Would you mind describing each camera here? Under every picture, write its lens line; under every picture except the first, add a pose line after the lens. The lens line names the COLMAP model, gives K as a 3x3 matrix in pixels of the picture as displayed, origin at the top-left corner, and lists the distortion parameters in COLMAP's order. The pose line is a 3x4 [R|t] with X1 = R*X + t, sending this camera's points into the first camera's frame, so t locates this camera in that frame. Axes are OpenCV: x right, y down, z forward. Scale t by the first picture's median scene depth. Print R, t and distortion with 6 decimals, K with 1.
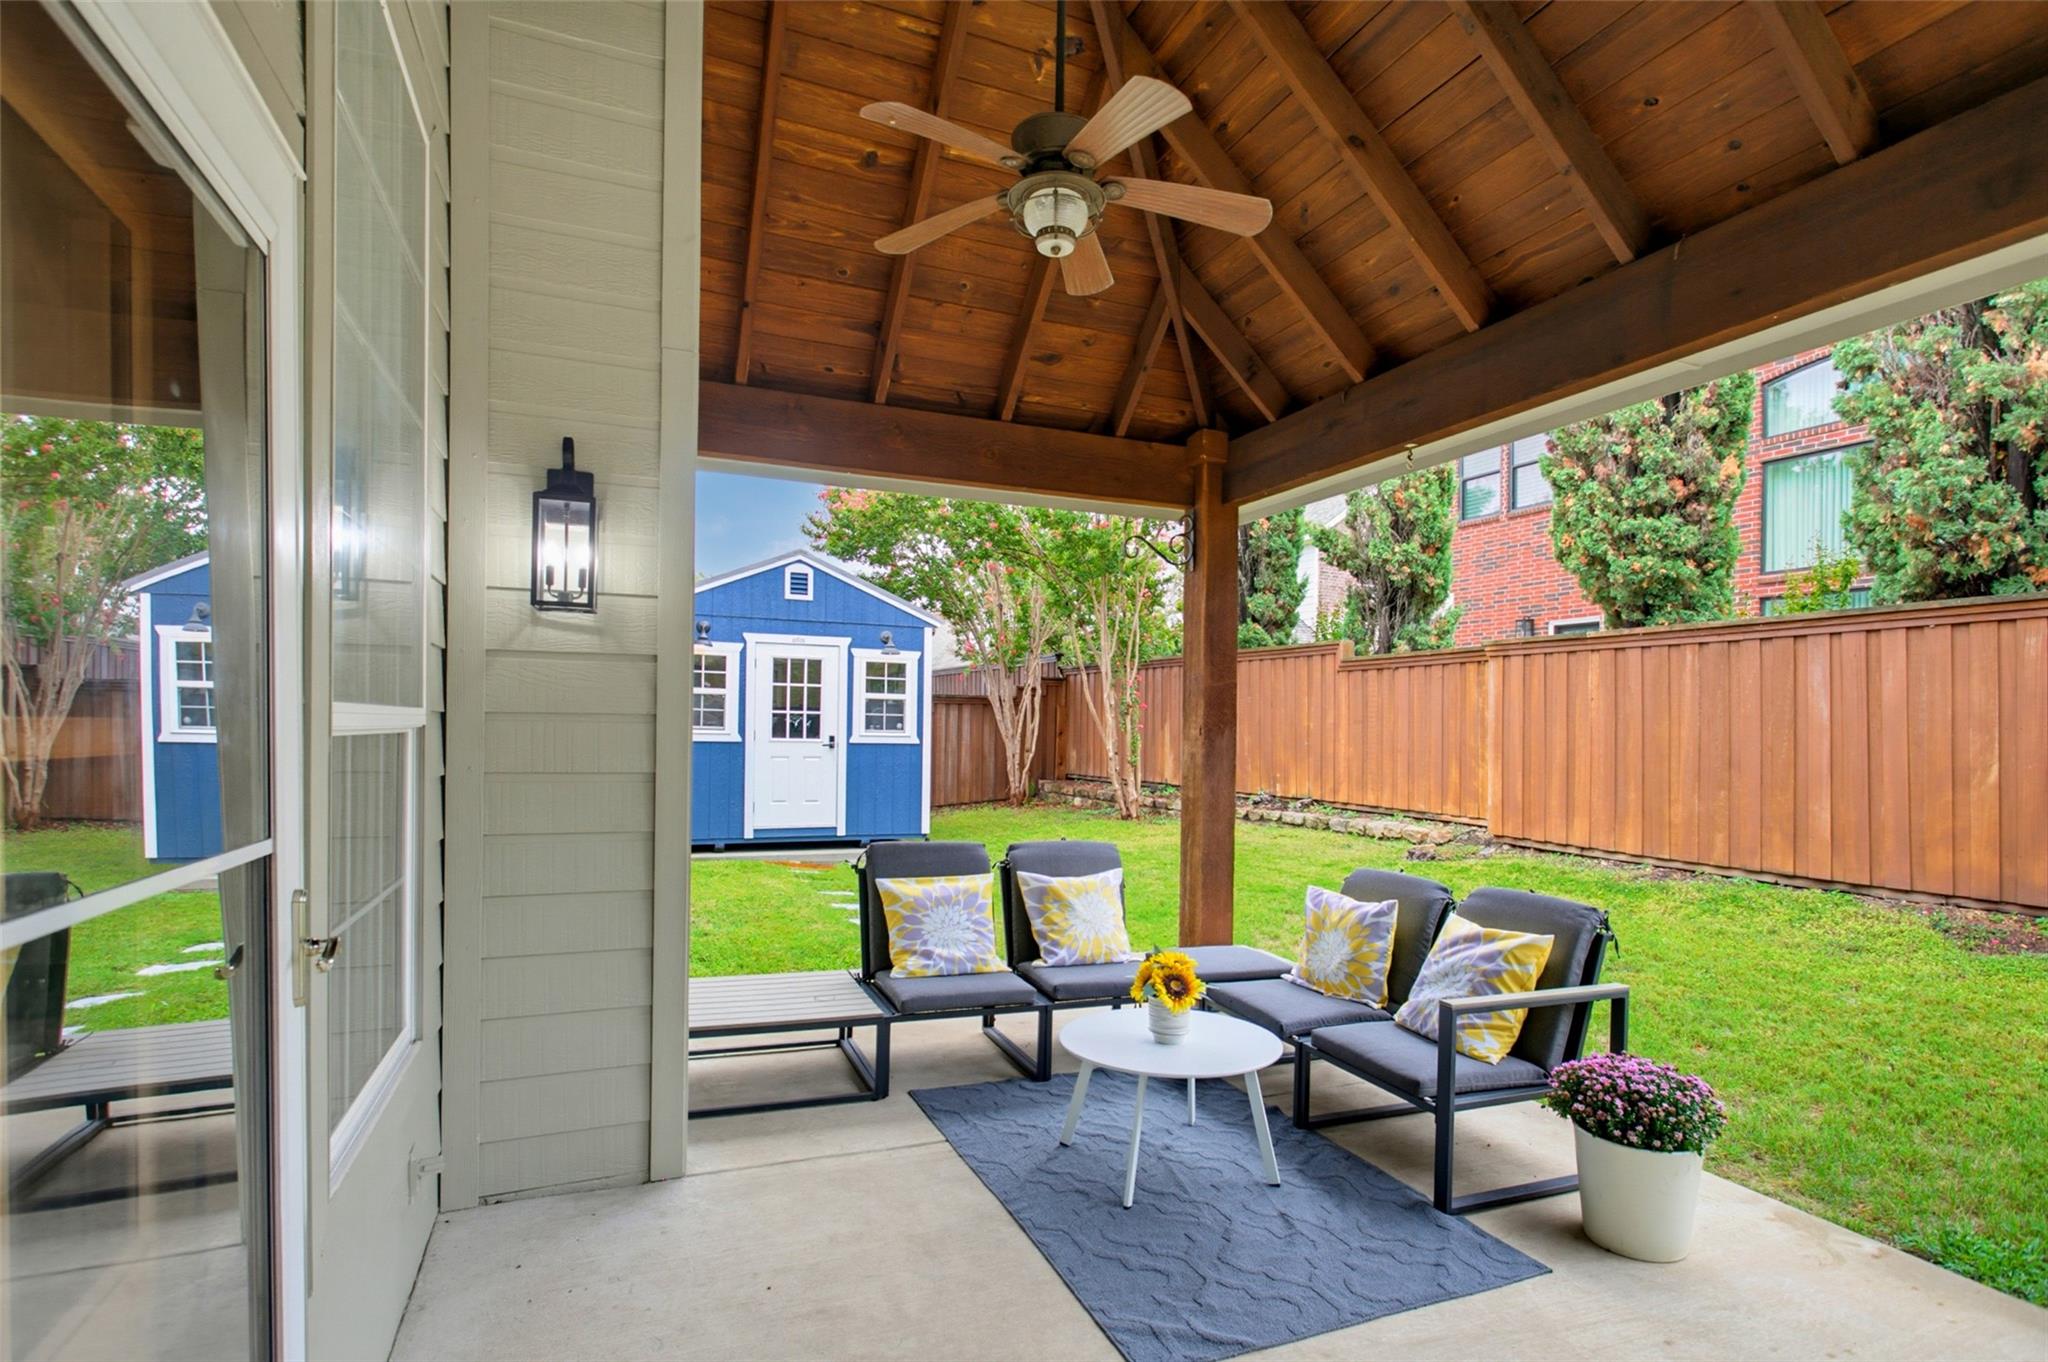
lens RADIAL K [[995.2, 0, 1016.6], [0, 995.2, 736.3], [0, 0, 1]] dist [-0.002419, 0.000709]
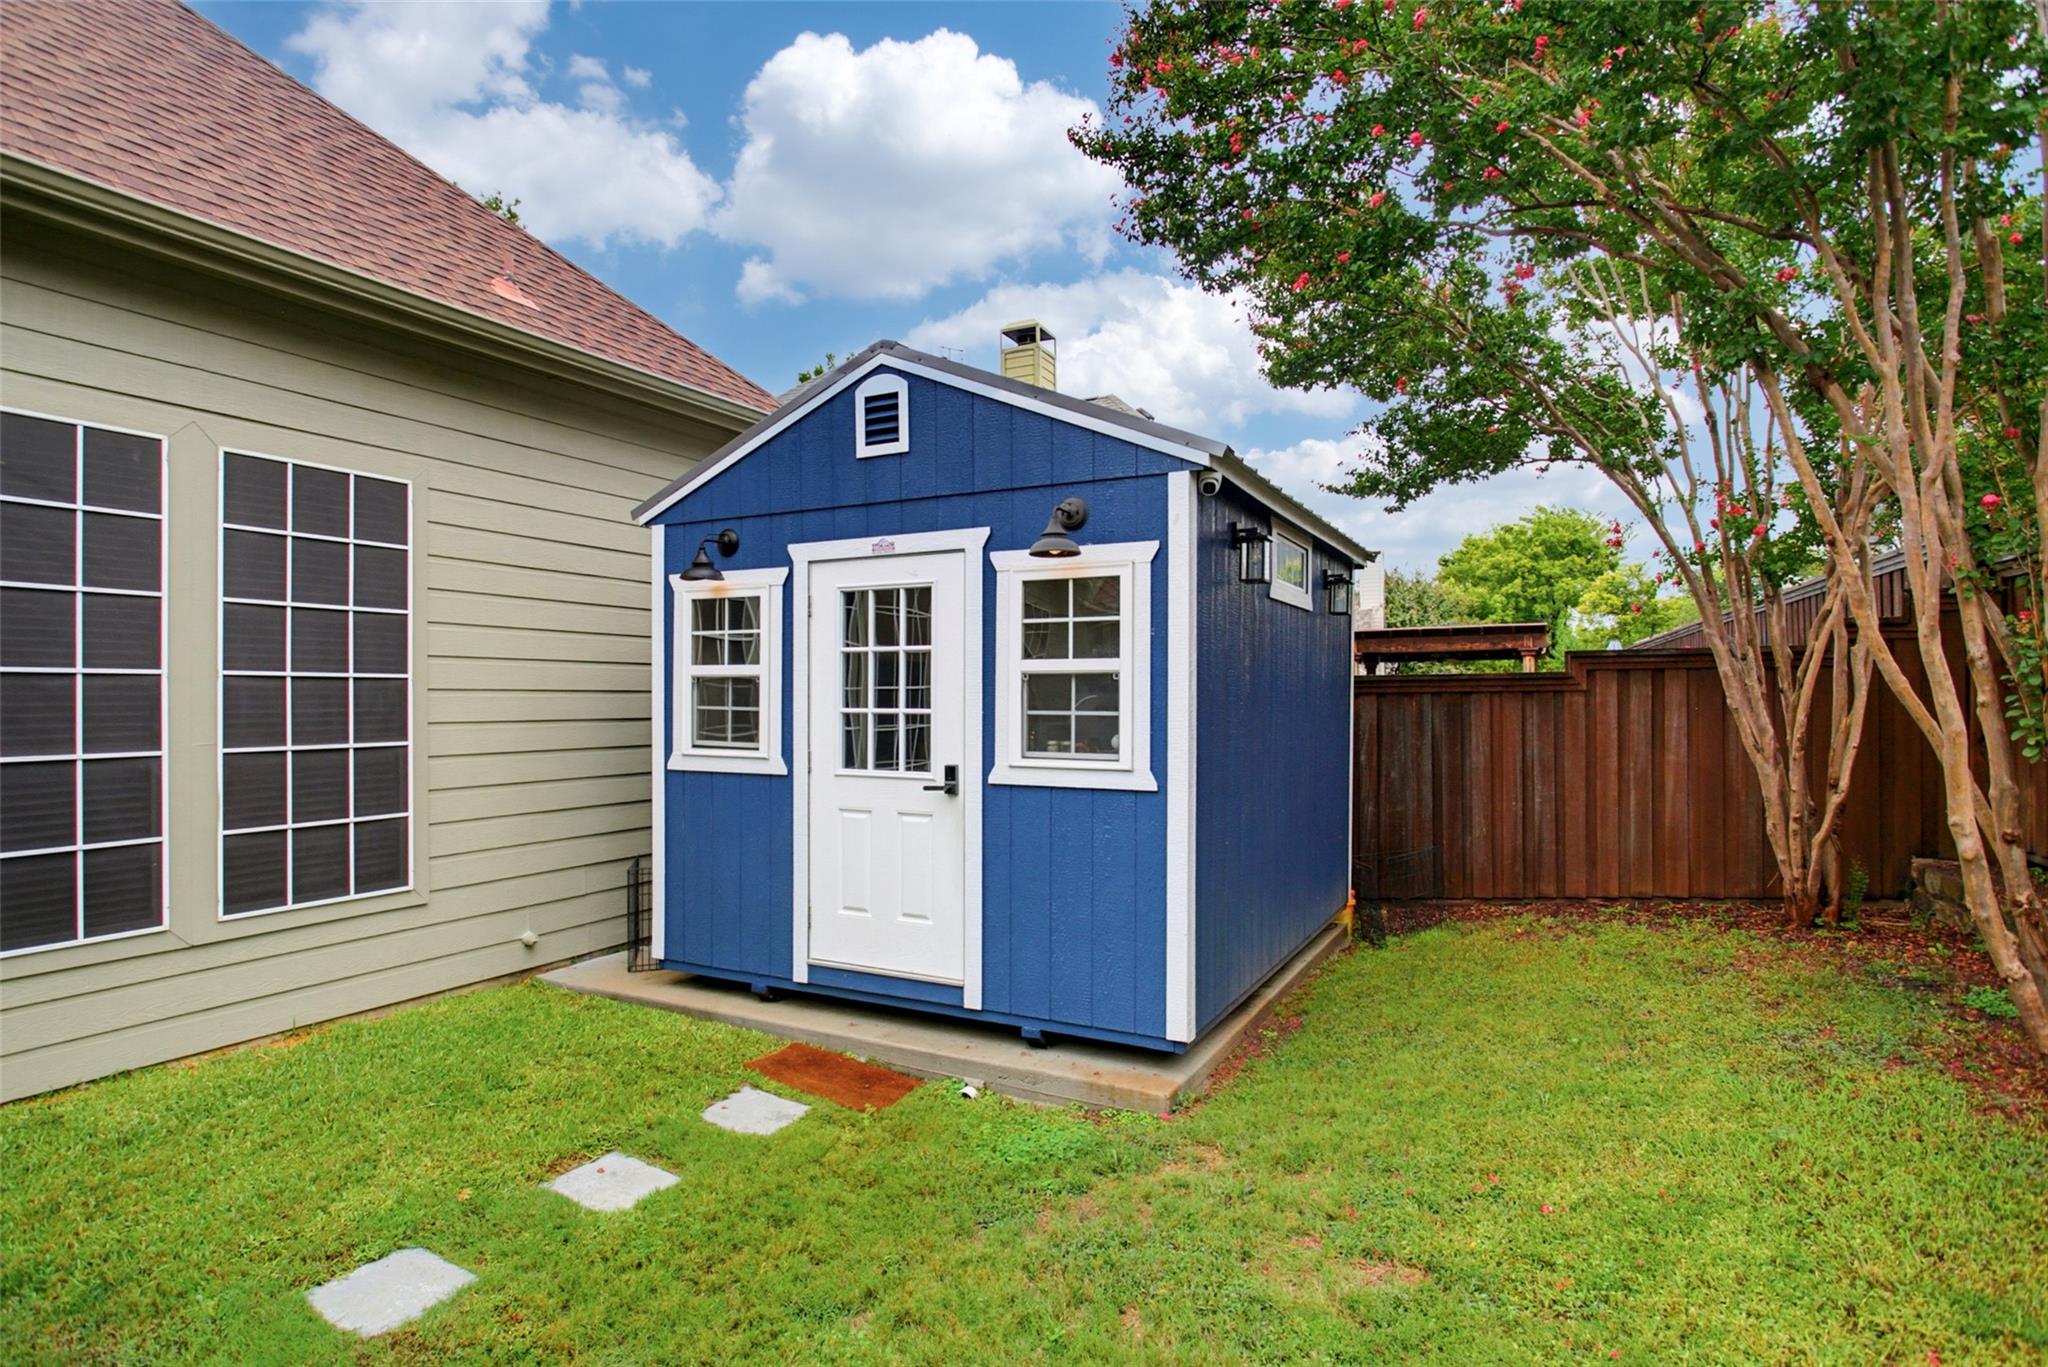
lens RADIAL K [[1063.3, 0, 1026.6], [0, 1063.3, 690.5], [0, 0, 1]] dist [-0.008078, -0.000134]
pose [[0.644783, -0.020956, -0.764079, 0.177303], [0.006203, 0.999735, -0.022185, -0.021941], [0.764341, 0.009565, 0.644742, 0.737578]]
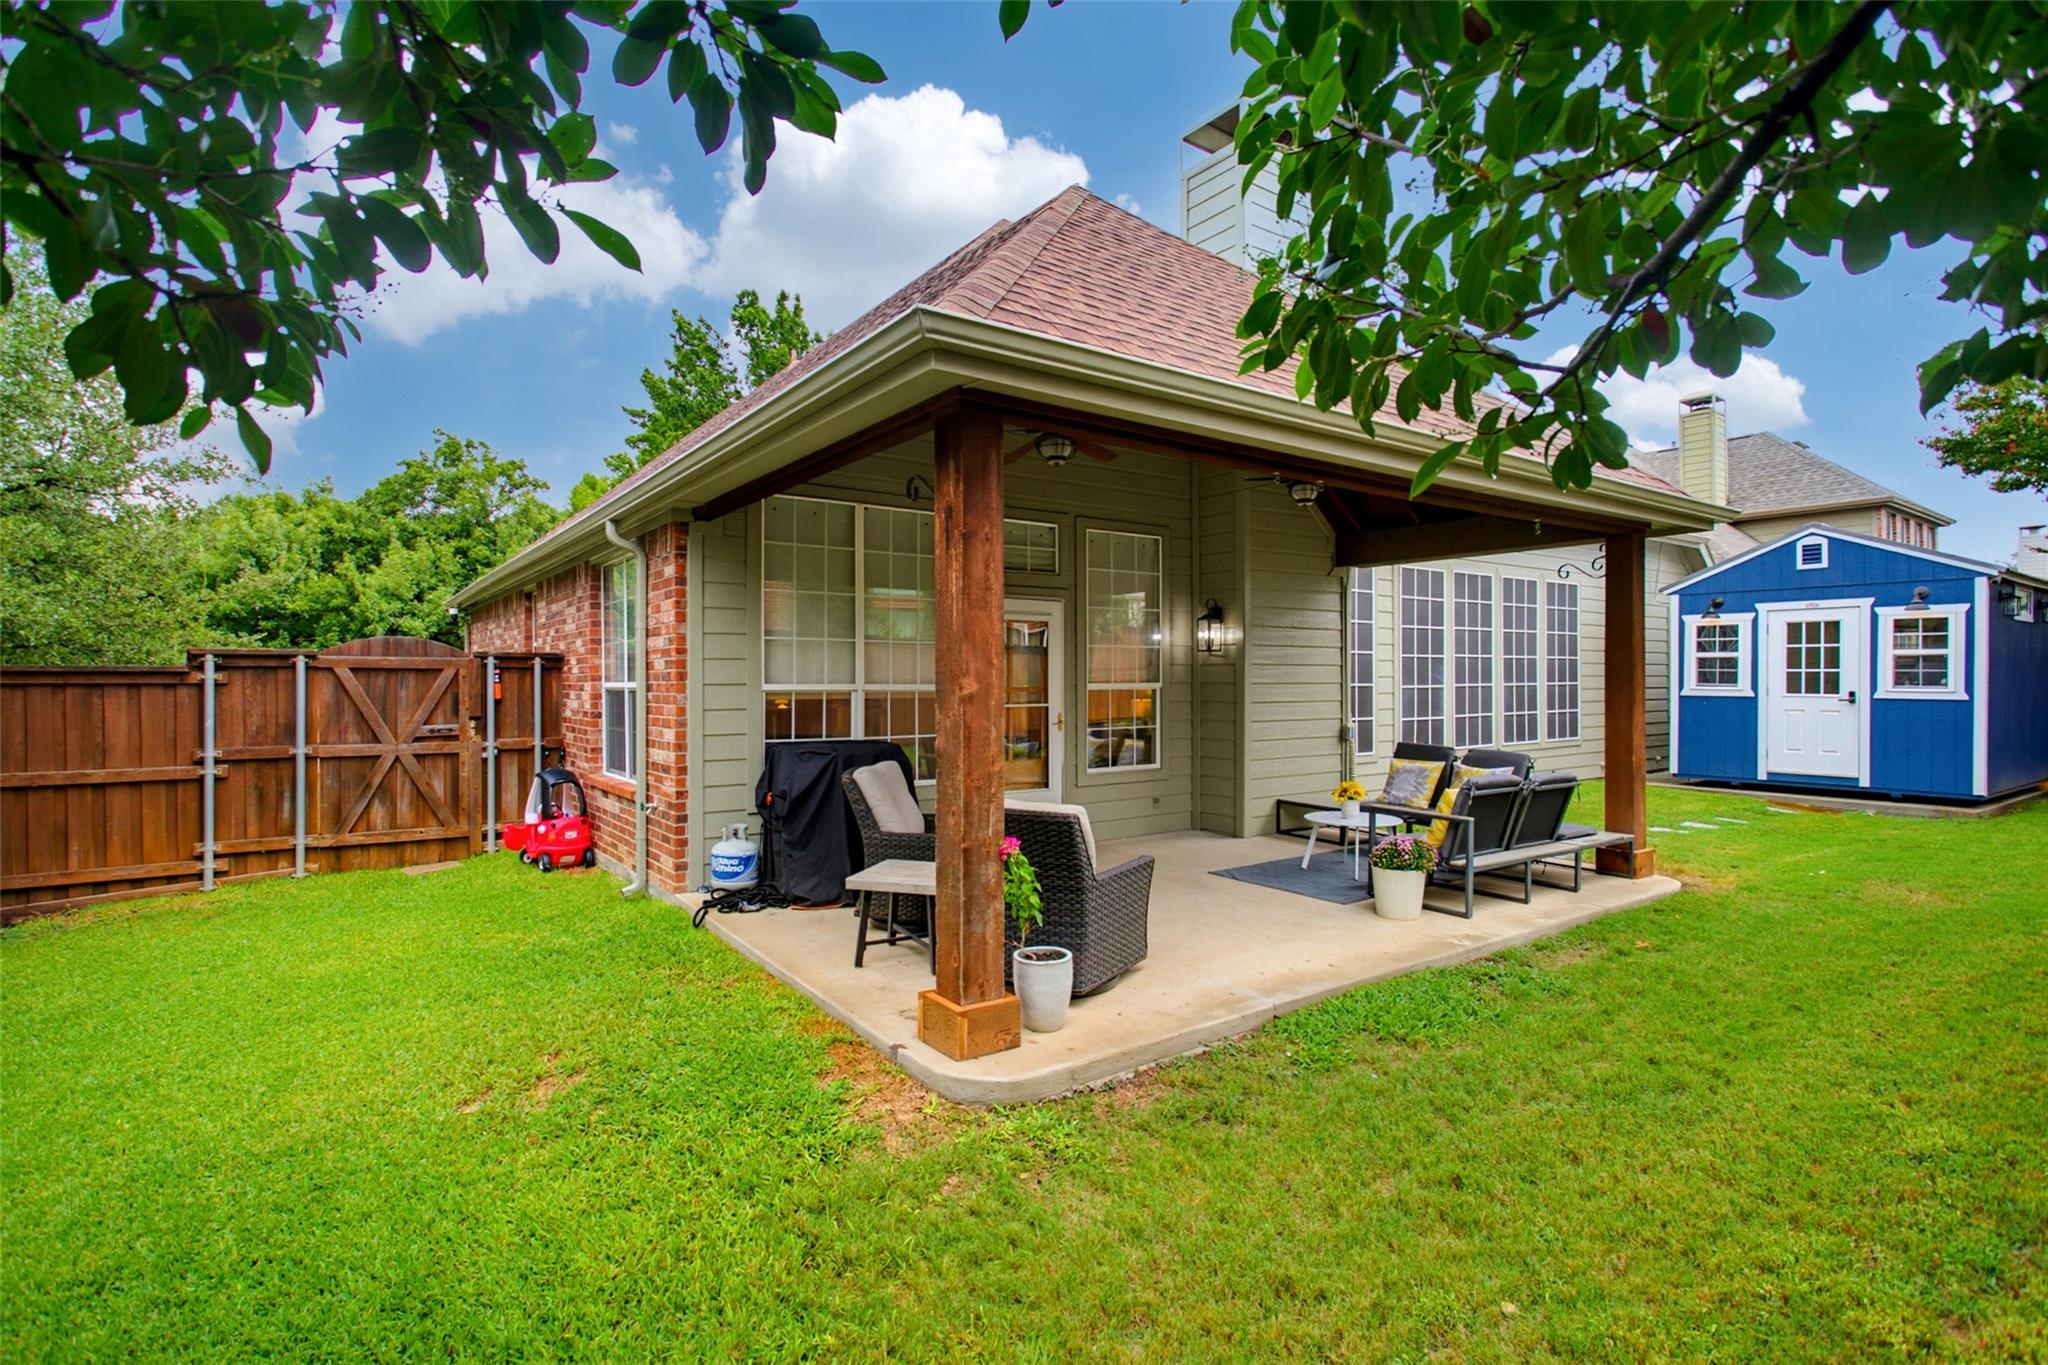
lens RADIAL K [[995.2, 0, 1013.0], [0, 995.2, 675.7], [0, 0, 1]] dist [-0.002419, 0.000709]
pose [[0.220368, -0.016099, -0.975284, 0.652815], [-0.006207, 0.999820, -0.017907, 0.007105], [0.975397, 0.010000, 0.220229, -0.106937]]
